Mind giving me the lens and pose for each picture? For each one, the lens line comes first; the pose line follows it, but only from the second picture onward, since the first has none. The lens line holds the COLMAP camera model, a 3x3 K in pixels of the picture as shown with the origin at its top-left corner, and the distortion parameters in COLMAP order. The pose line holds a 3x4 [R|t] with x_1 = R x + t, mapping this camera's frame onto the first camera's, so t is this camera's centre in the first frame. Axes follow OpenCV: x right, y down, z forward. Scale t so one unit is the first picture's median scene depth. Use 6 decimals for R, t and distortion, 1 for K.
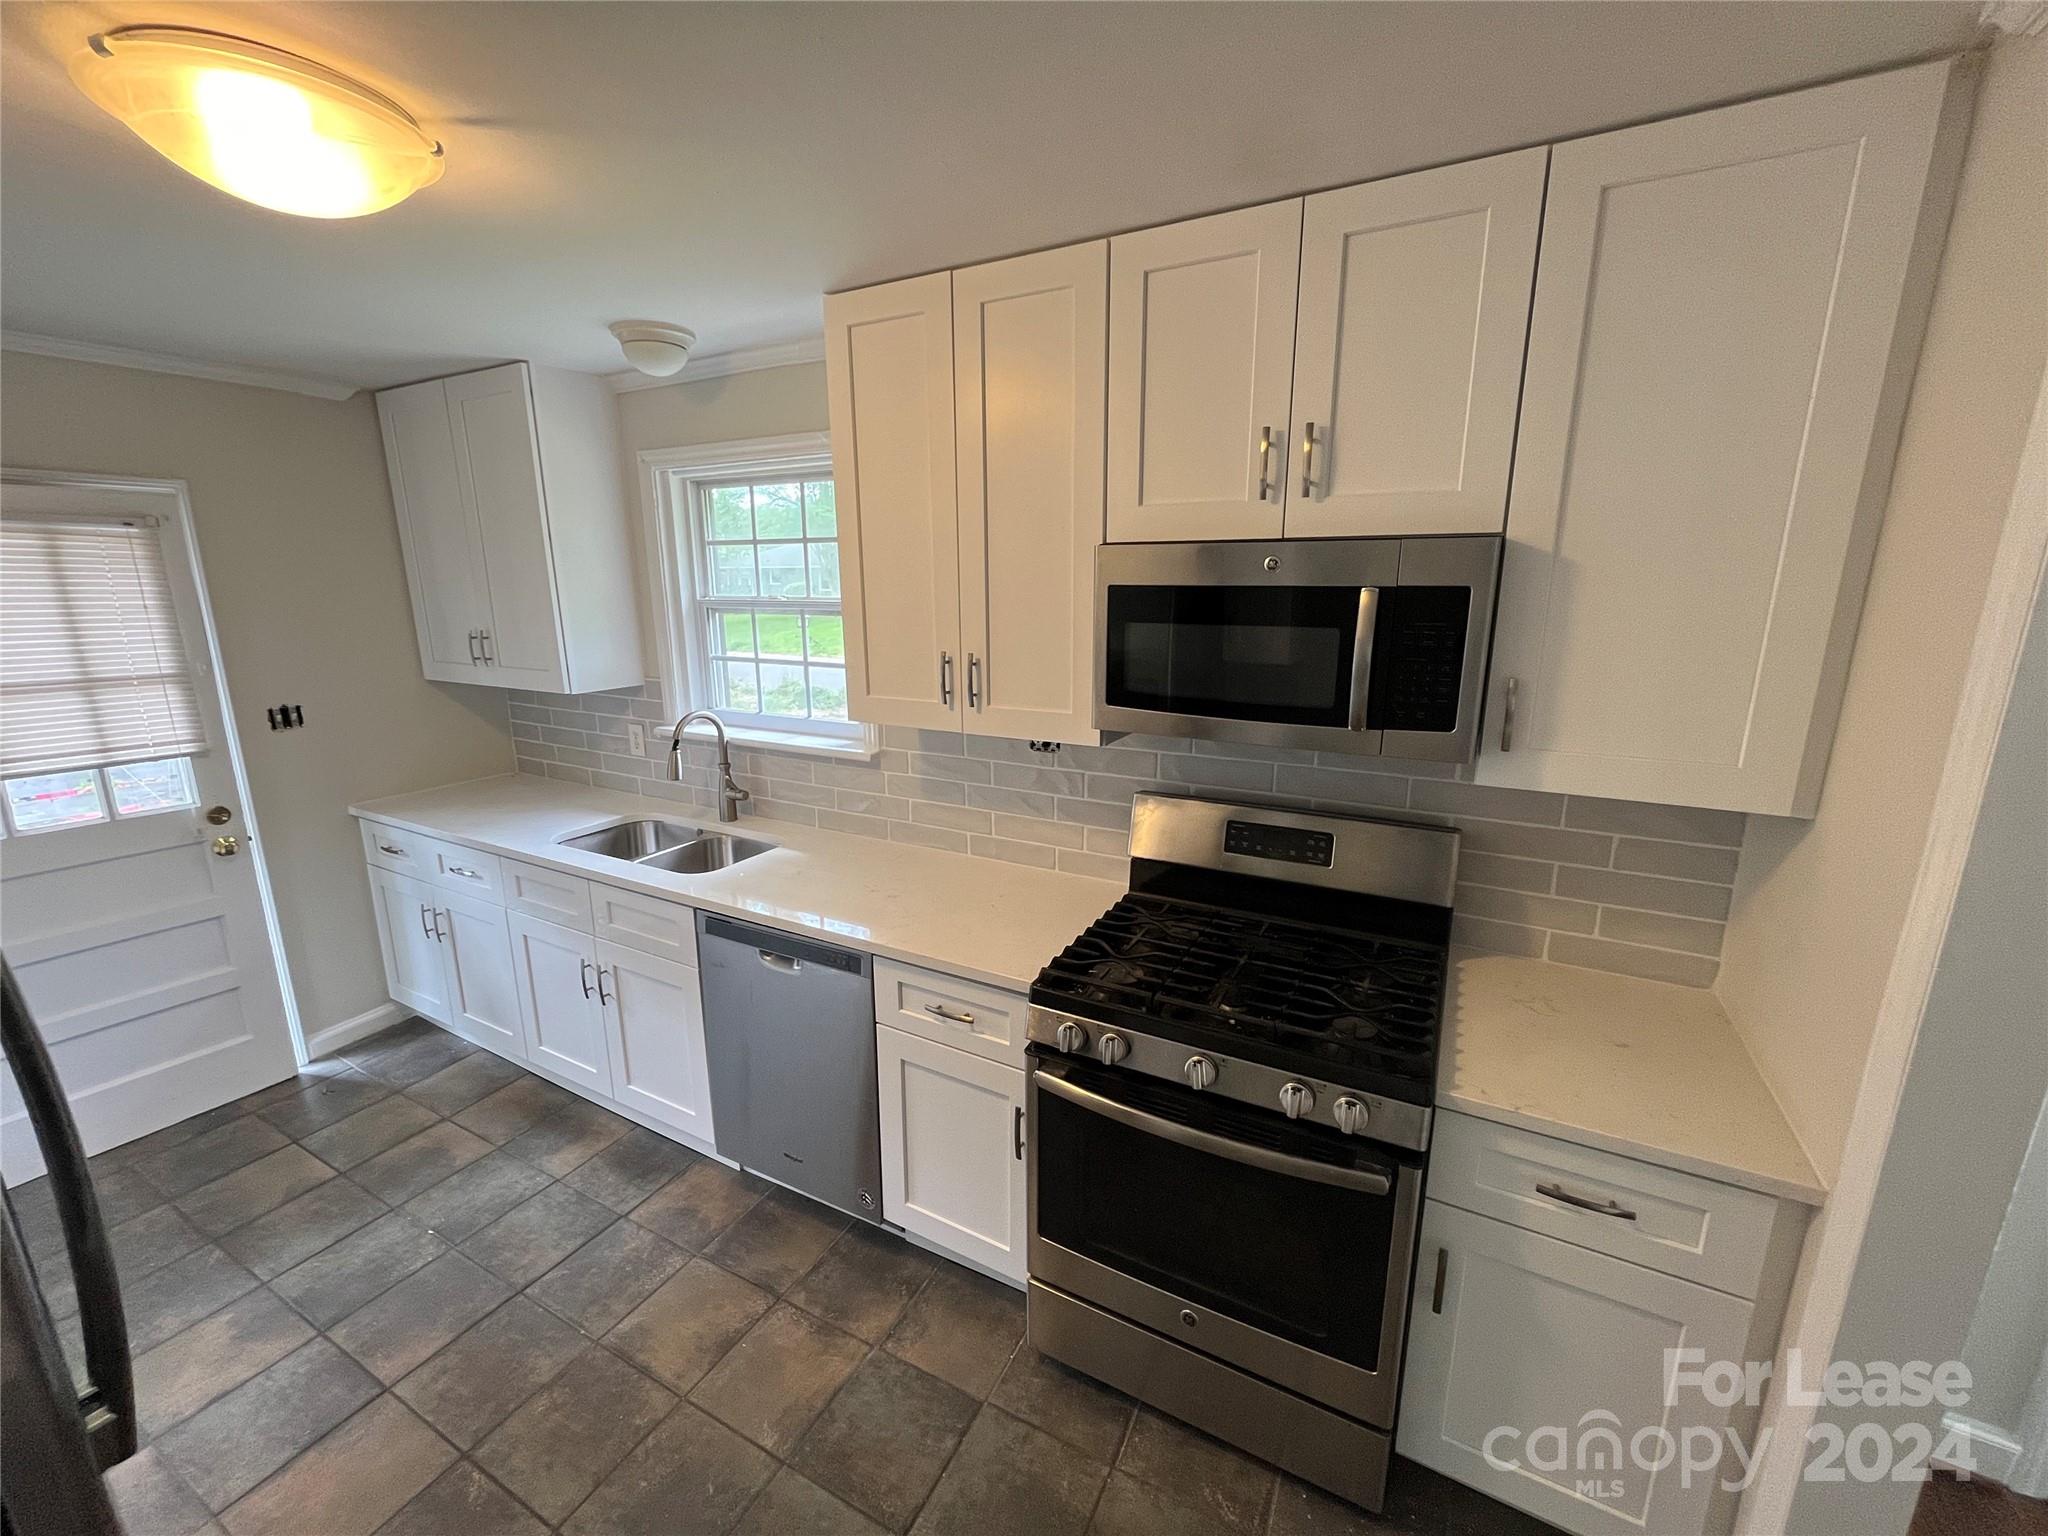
lens RADIAL K [[834.1, 0, 1024.0], [0, 834.1, 768.0], [0, 0, 1]] dist [-0.001018, -0.000064]
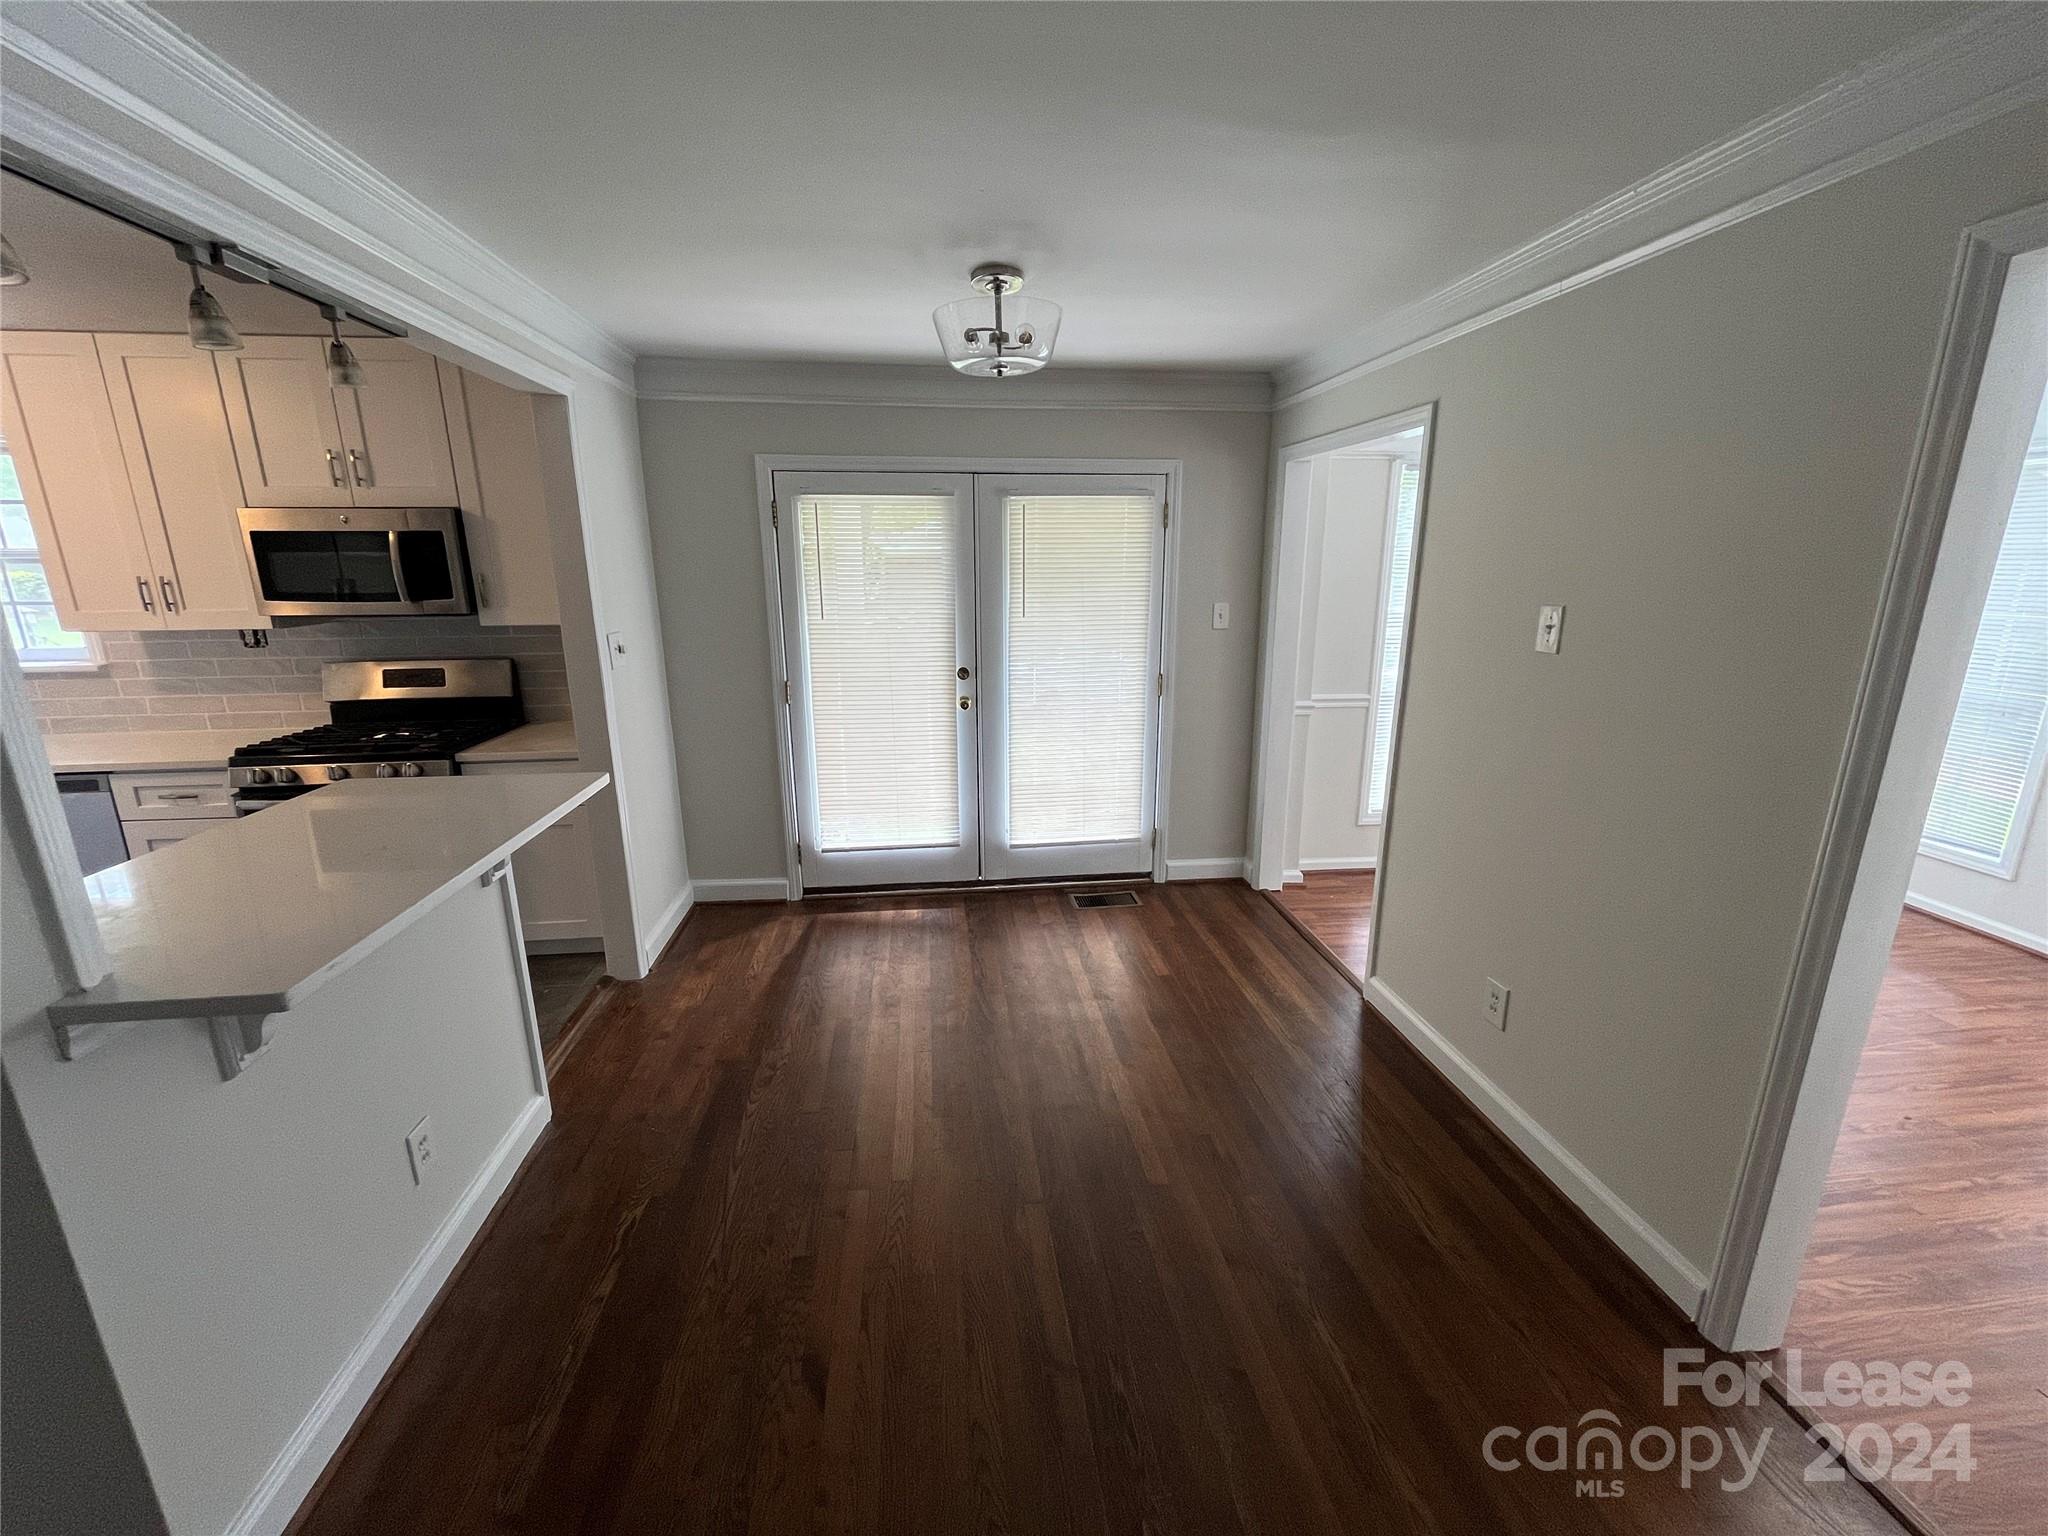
lens RADIAL K [[834.1, 0, 1024.0], [0, 834.1, 768.0], [0, 0, 1]] dist [-0.001018, -0.000064]
pose [[0.818225, -0.141263, 0.557273, 0.292257], [0.130572, 0.989672, 0.059158, 0.290398], [-0.559874, 0.024360, 0.828219, -1.025499]]
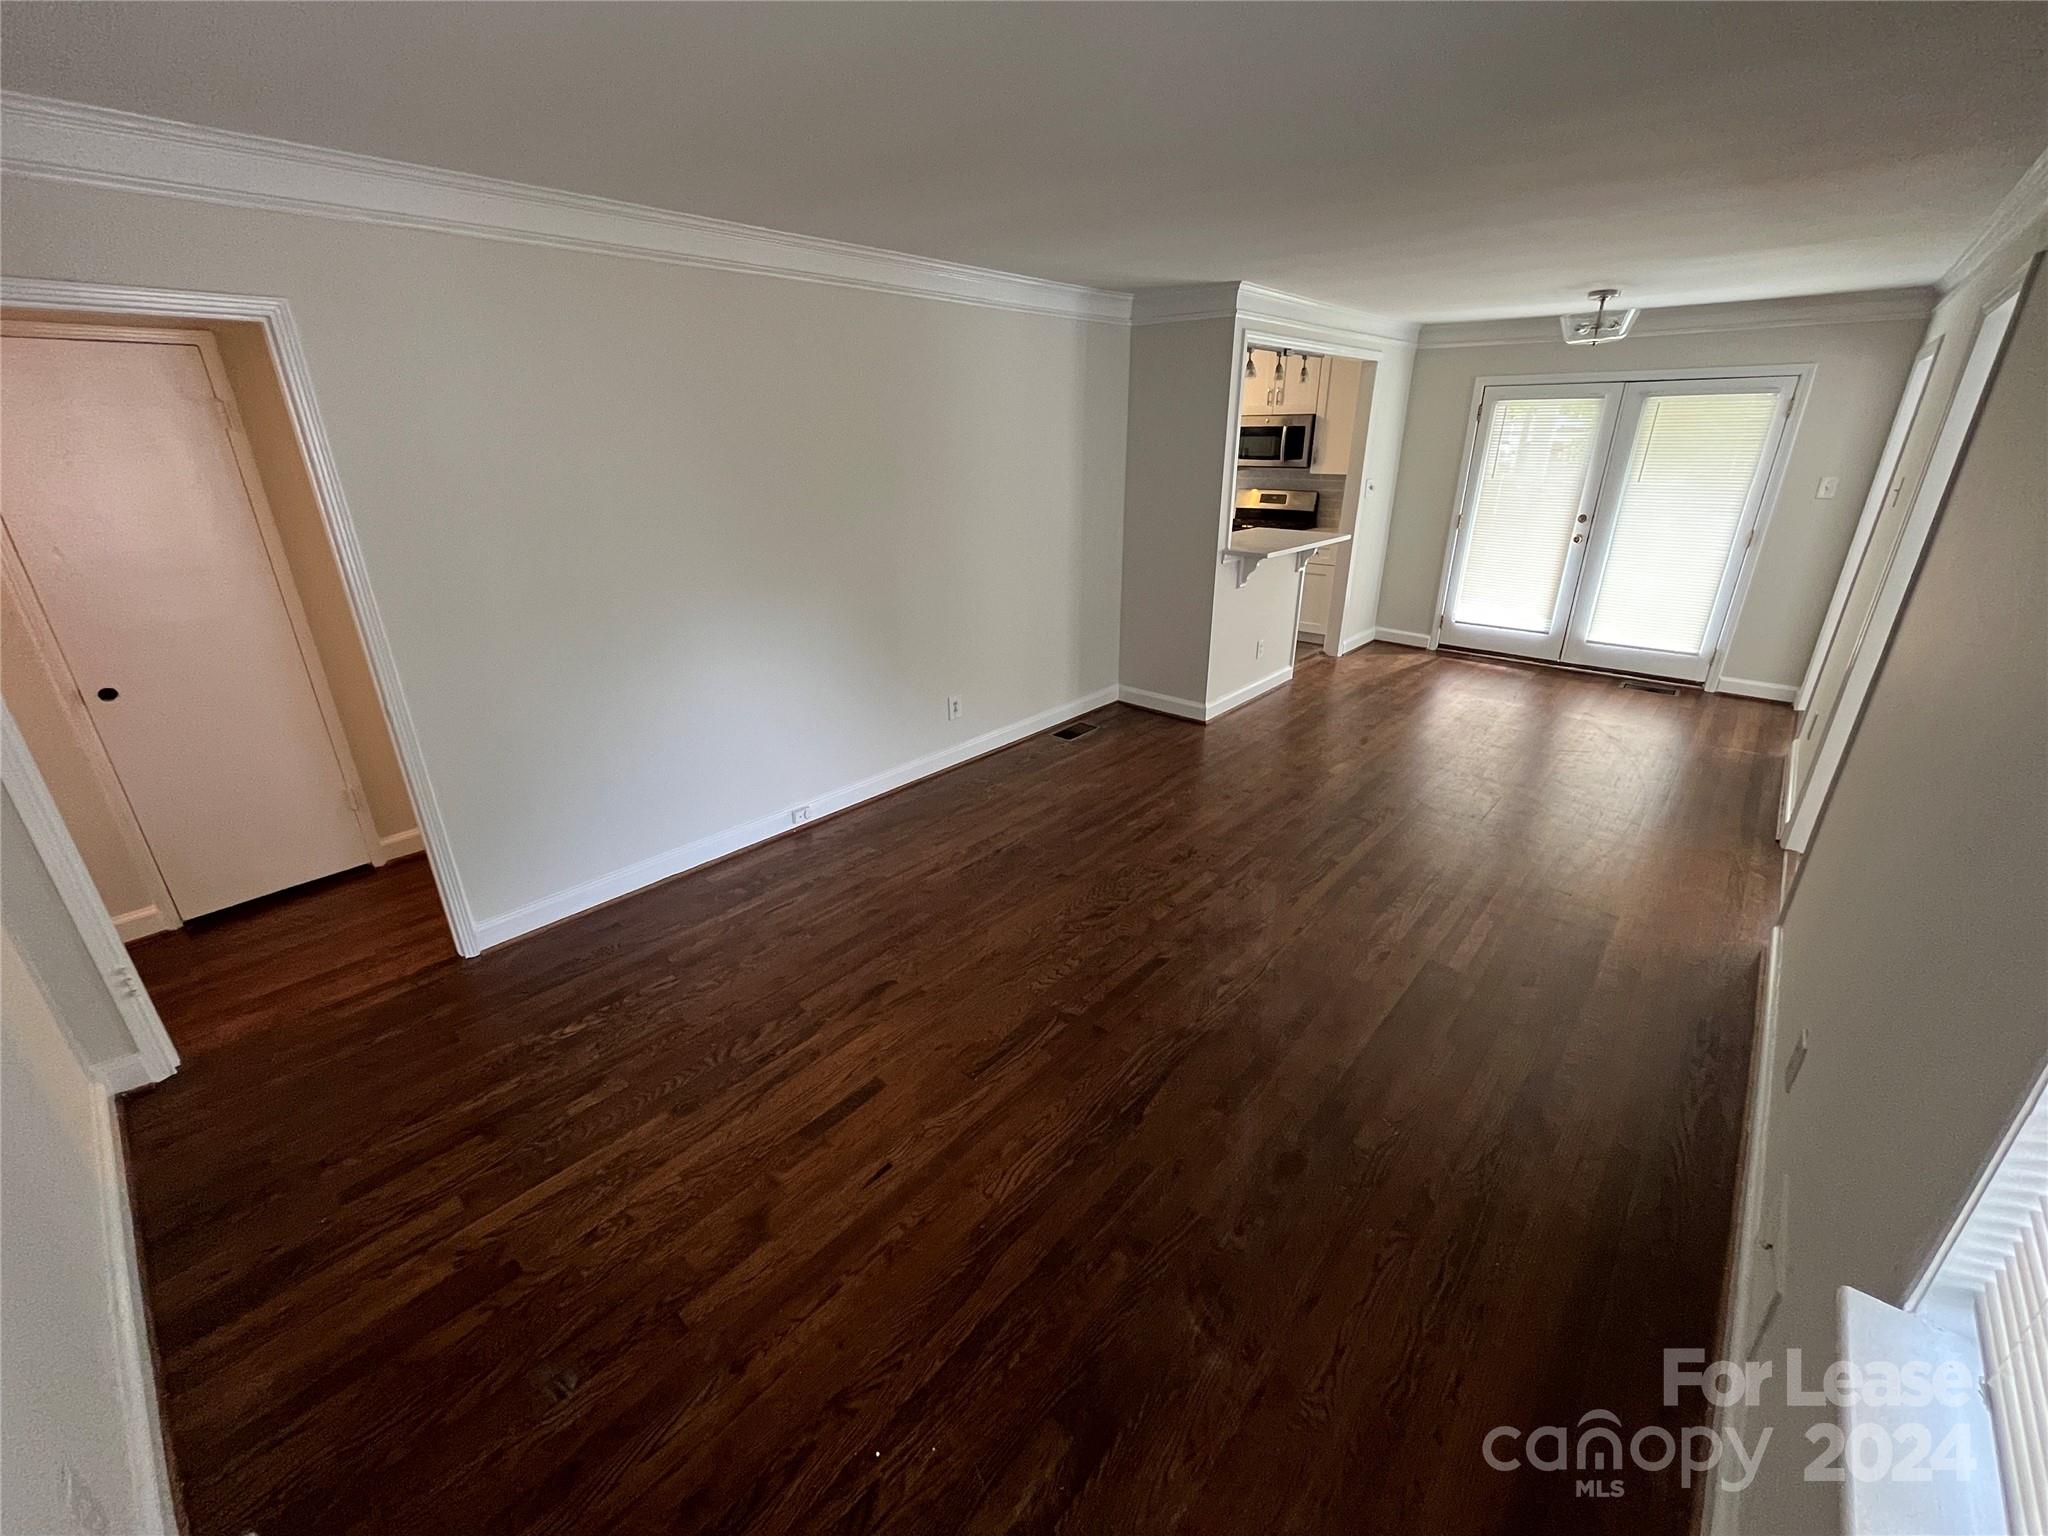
lens RADIAL K [[834.1, 0, 1024.0], [0, 834.1, 768.0], [0, 0, 1]] dist [-0.001018, -0.000064]
pose [[0.973672, 0.080246, -0.213362, 0.092165], [-0.045601, 0.985637, 0.162602, 0.599840], [0.223346, -0.148592, 0.963347, -2.525543]]
